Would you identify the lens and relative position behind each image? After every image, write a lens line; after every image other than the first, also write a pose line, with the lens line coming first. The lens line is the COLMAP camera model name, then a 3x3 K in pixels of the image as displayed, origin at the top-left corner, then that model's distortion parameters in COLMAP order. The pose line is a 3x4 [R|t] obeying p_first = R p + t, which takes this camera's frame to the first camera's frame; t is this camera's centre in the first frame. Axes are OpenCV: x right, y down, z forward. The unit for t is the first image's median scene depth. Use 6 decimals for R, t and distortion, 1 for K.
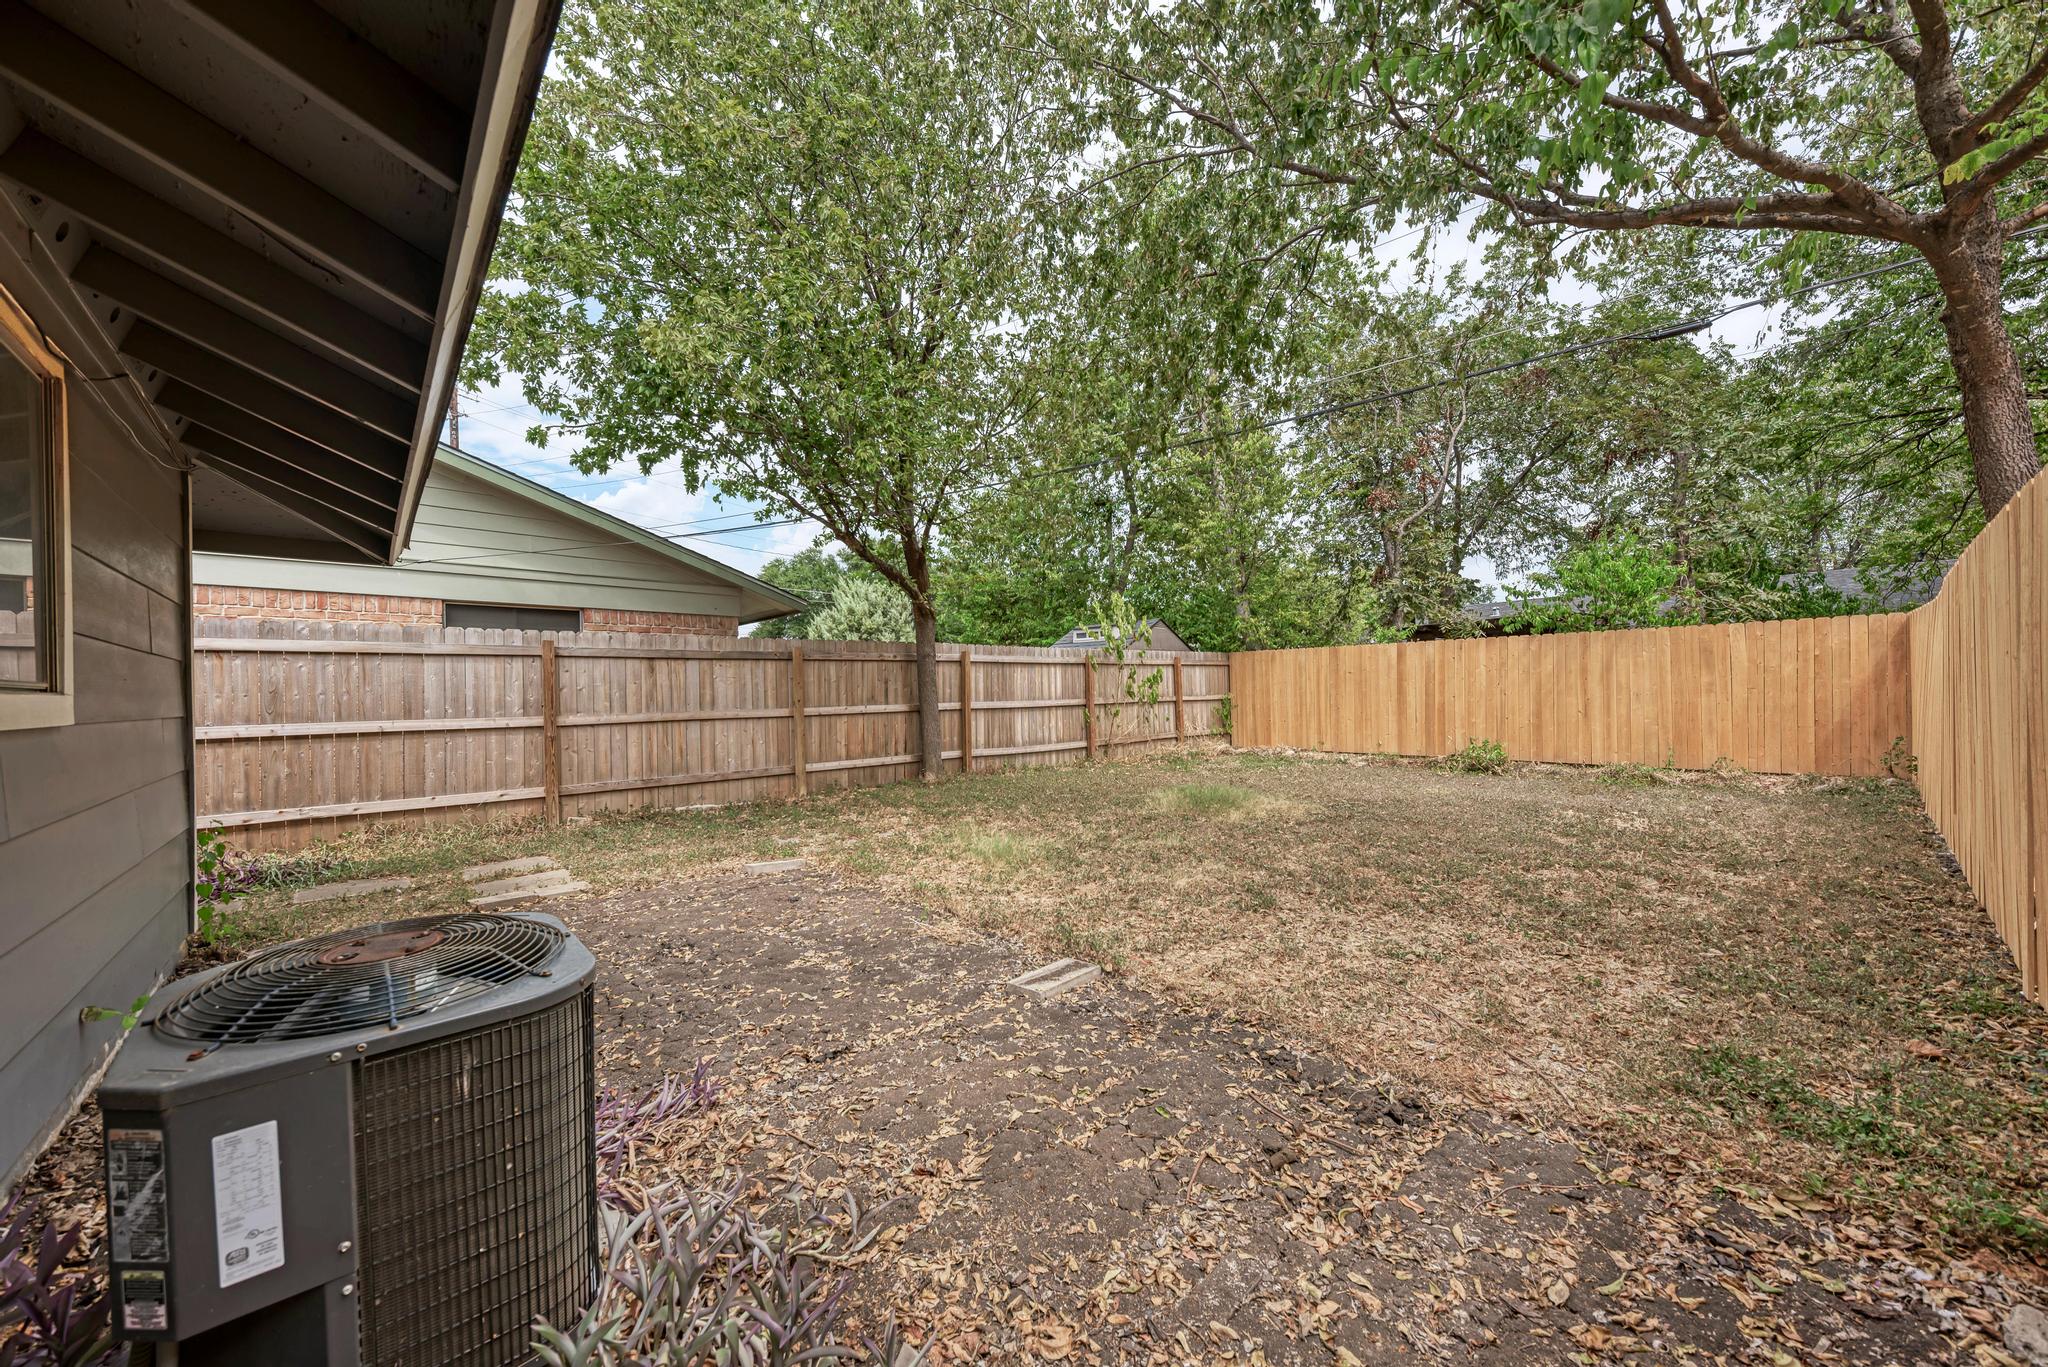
lens RADIAL K [[741.1, 0, 1023.5], [0, 741.1, 695.2], [0, 0, 1]] dist [-0.000035, -0.000005]
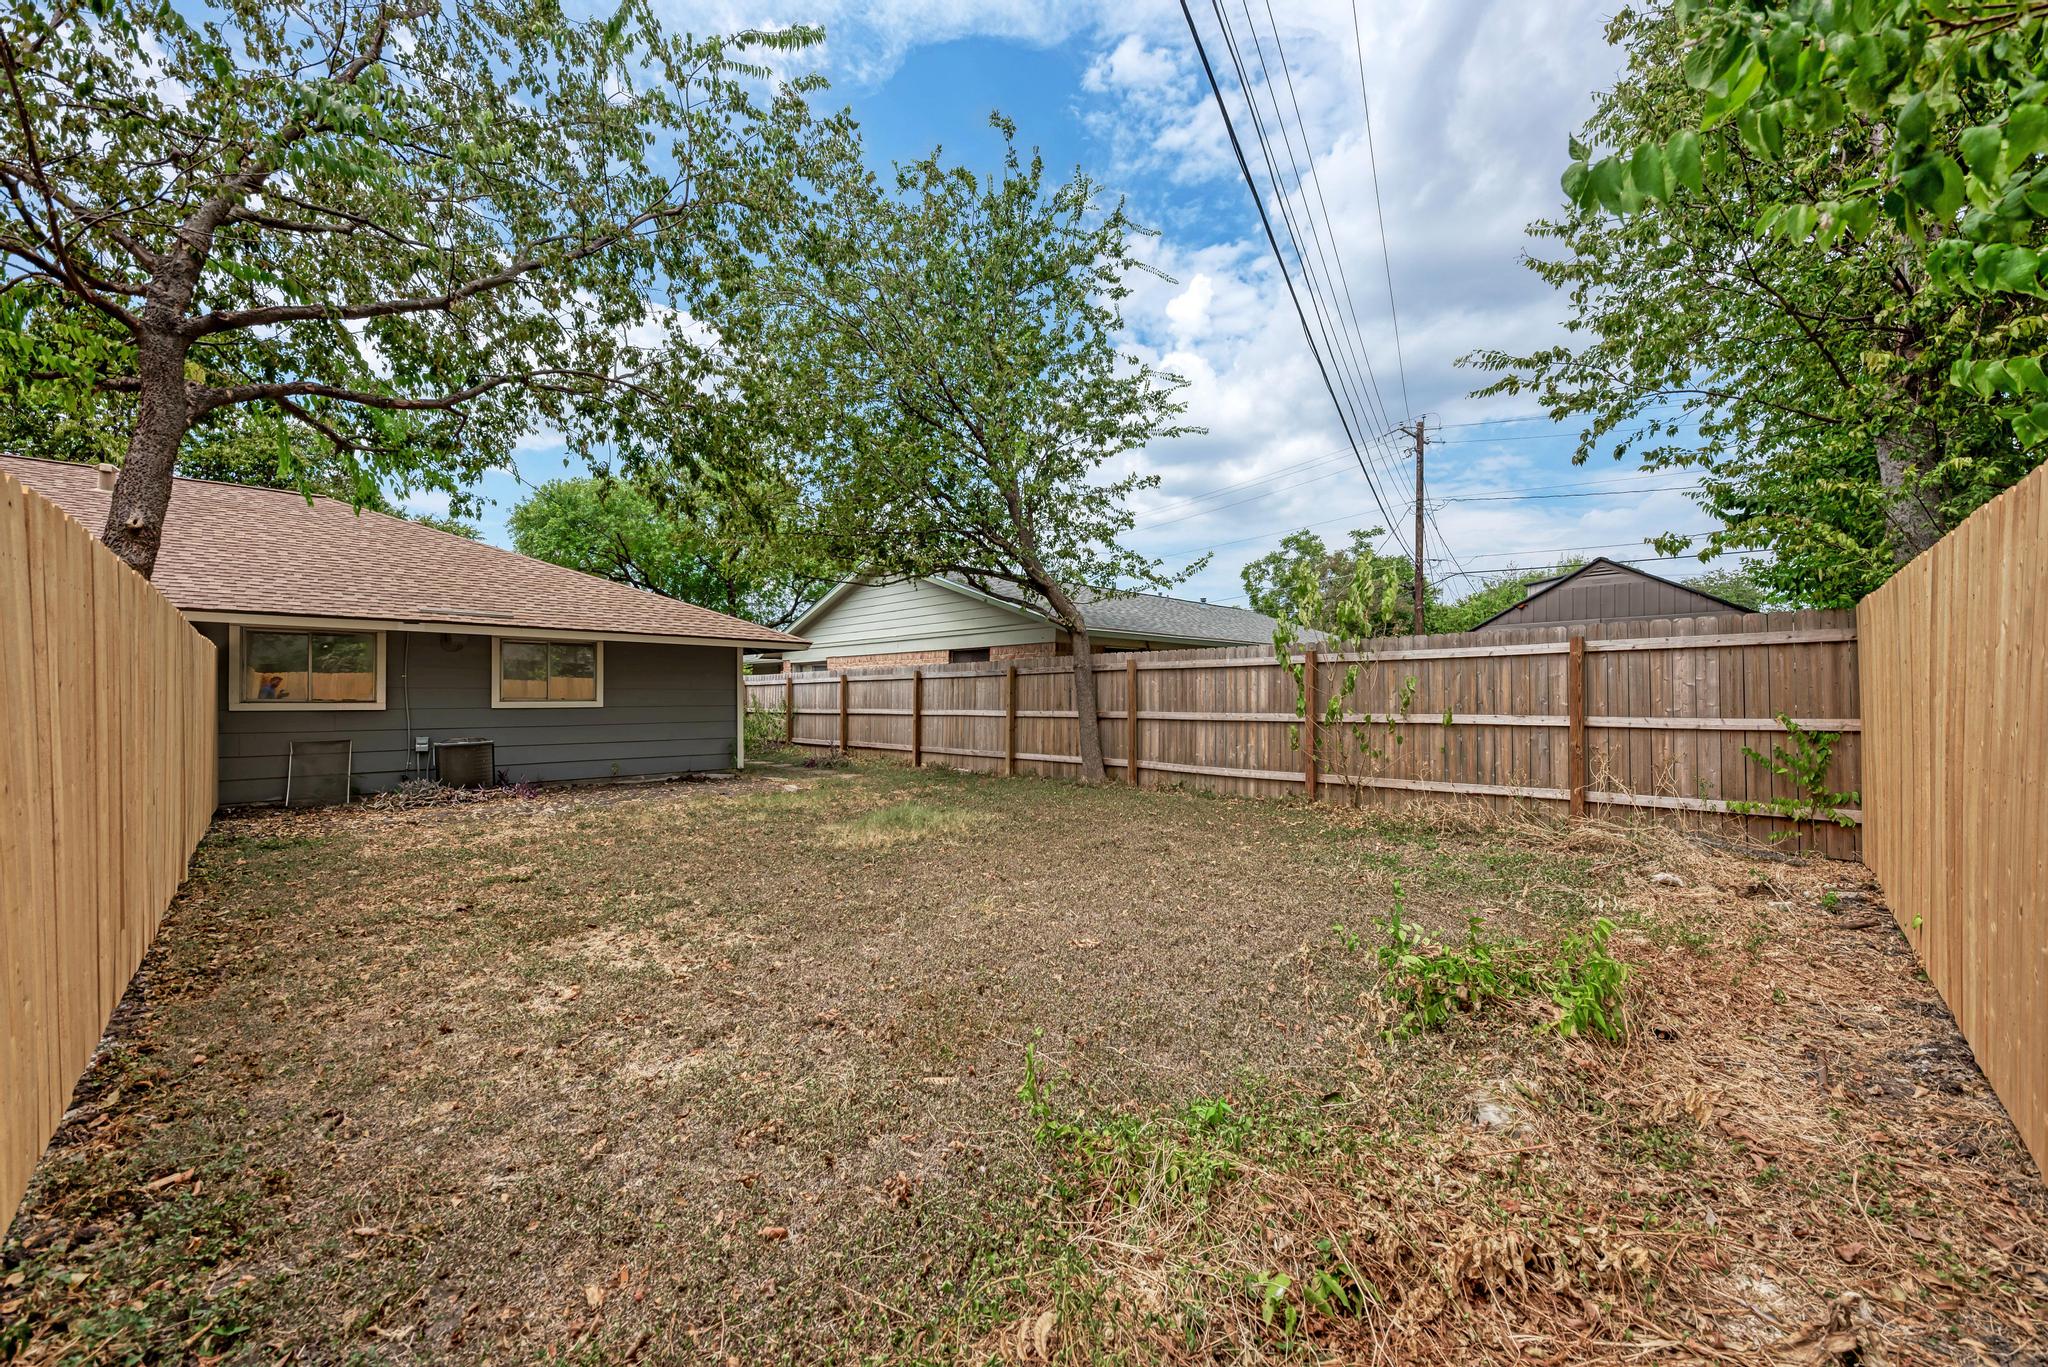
lens RADIAL K [[741.1, 0, 1023.5], [0, 741.1, 695.2], [0, 0, 1]] dist [-0.000035, -0.000005]
pose [[0.062840, 0.009709, -0.997976, 0.867622], [-0.001732, 0.999952, 0.009619, -0.020283], [0.998022, 0.001124, 0.062854, 0.768291]]
